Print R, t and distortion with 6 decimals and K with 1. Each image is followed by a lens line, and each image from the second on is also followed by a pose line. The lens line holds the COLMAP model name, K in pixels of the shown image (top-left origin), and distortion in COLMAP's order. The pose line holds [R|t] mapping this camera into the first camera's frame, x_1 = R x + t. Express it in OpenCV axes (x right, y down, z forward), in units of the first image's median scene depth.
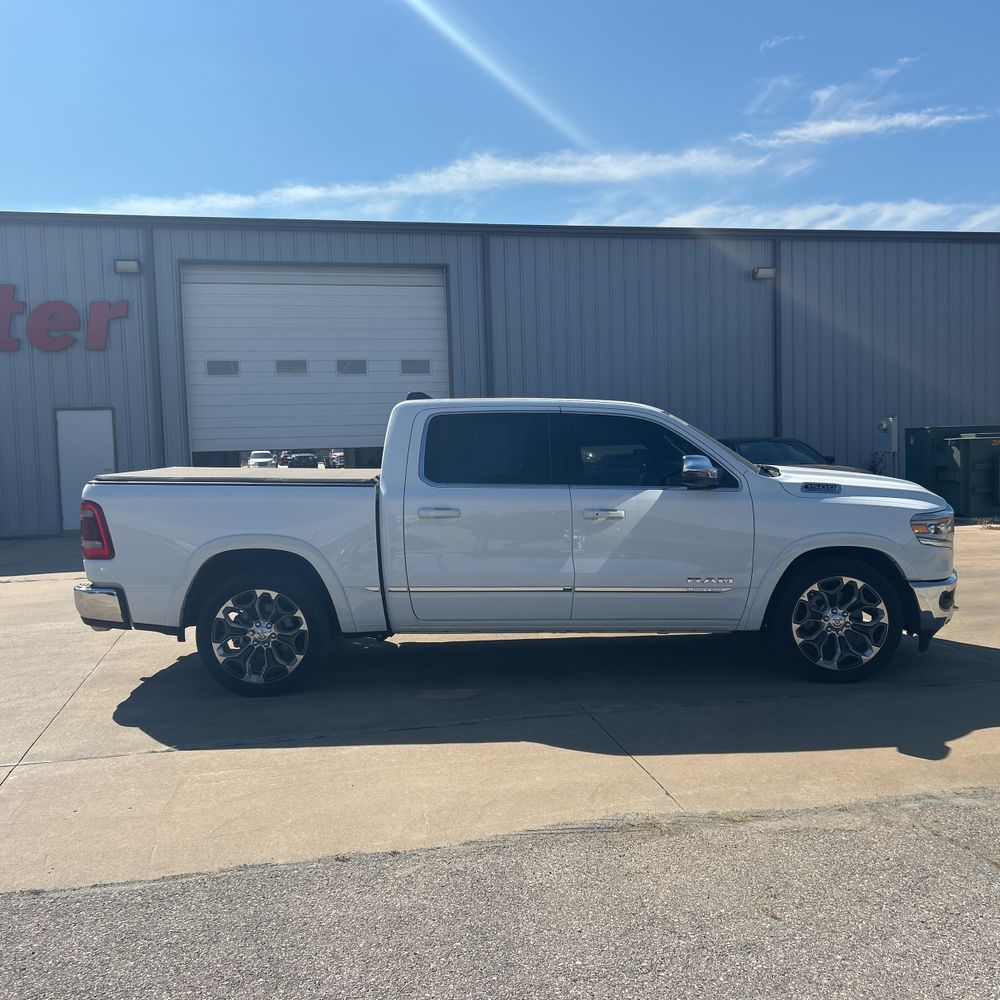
lens RADIAL K [[974.5, 0, 500.0], [0, 974.5, 500.0], [0, 0, 1]] dist [0.148154, -0.314861]
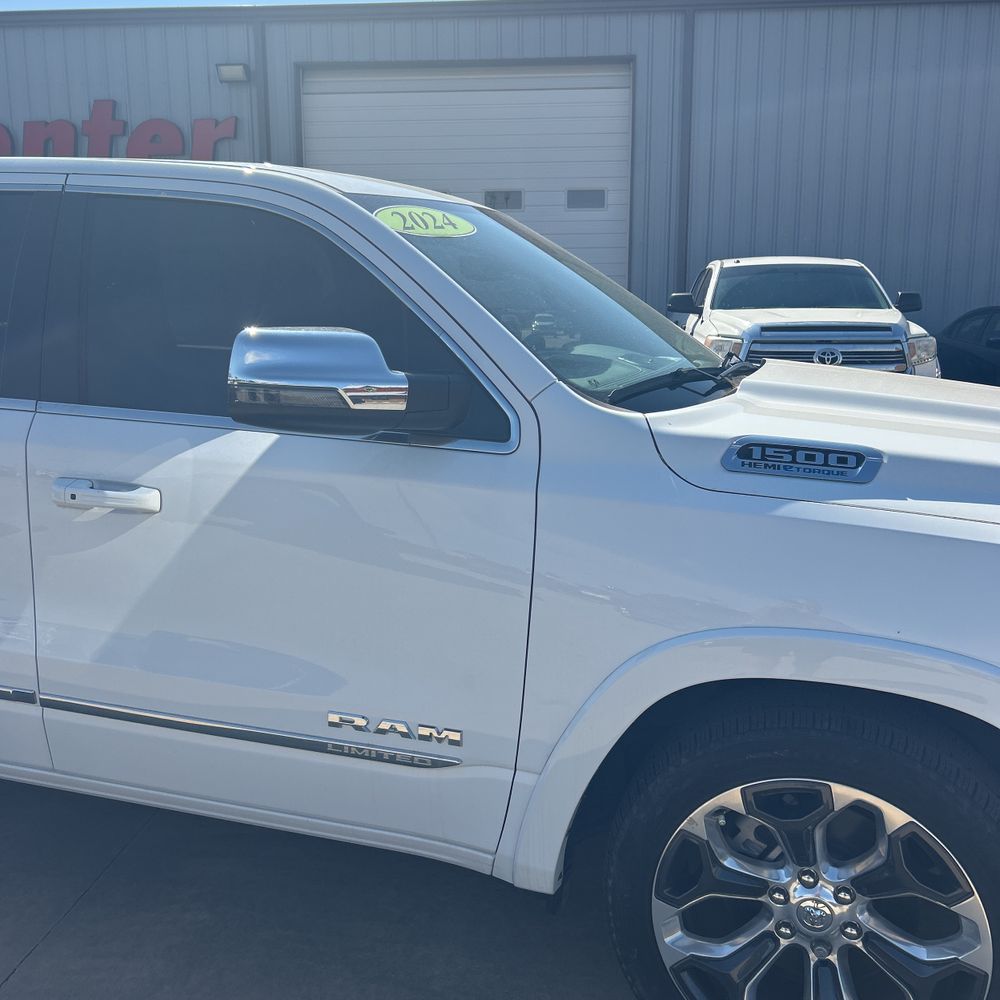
lens RADIAL K [[1012.7, 0, 500.1], [0, 1012.7, 485.8], [0, 0, 1]] dist [0.050314, -0.053960]
pose [[0.950944, 0.079570, -0.298956, 0.334691], [-0.043733, 0.991228, 0.124718, -0.037936], [0.306257, -0.105526, 0.946082, 0.699840]]
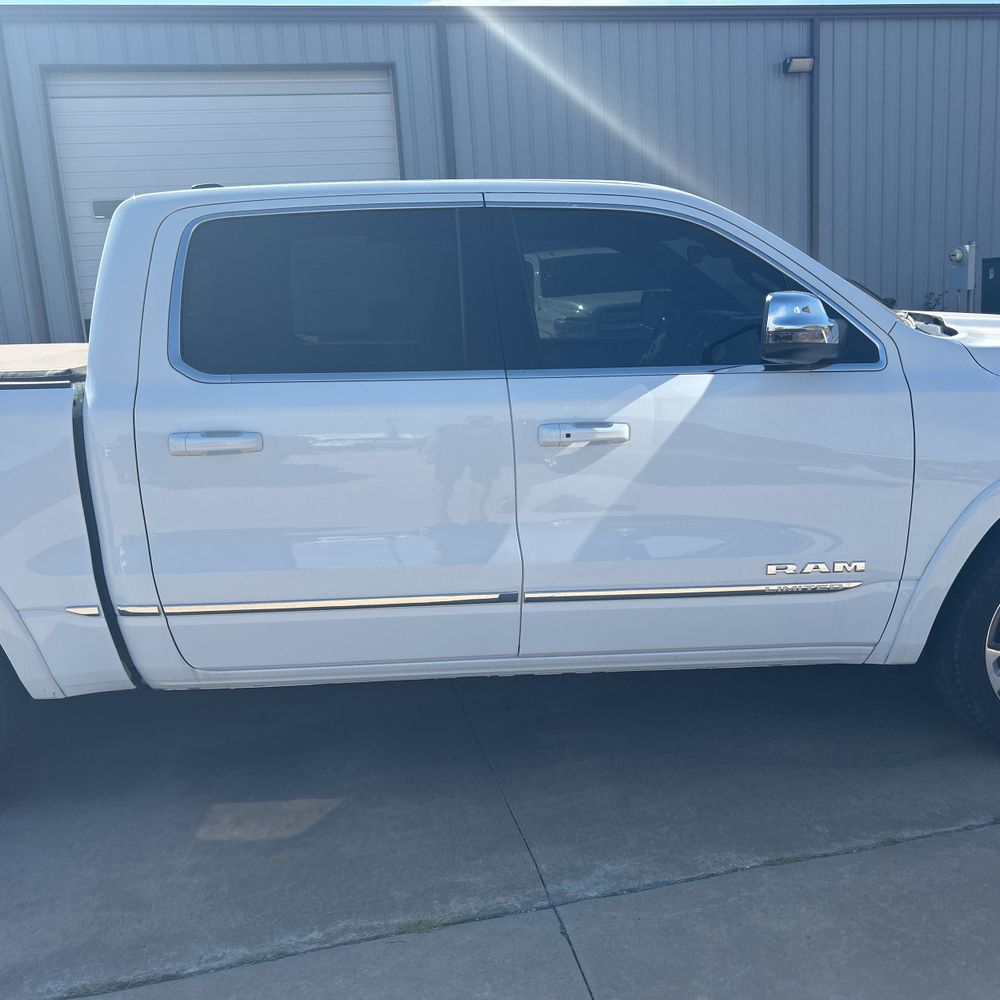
lens RADIAL K [[999.1, 0, 500.0], [0, 999.1, 500.0], [0, 0, 1]] dist [0.082544, -0.113469]
pose [[0.999471, -0.032506, -0.001439, 0.066648], [0.032391, 0.989810, 0.138659, -0.020089], [-0.003083, -0.138632, 0.990339, 0.529907]]
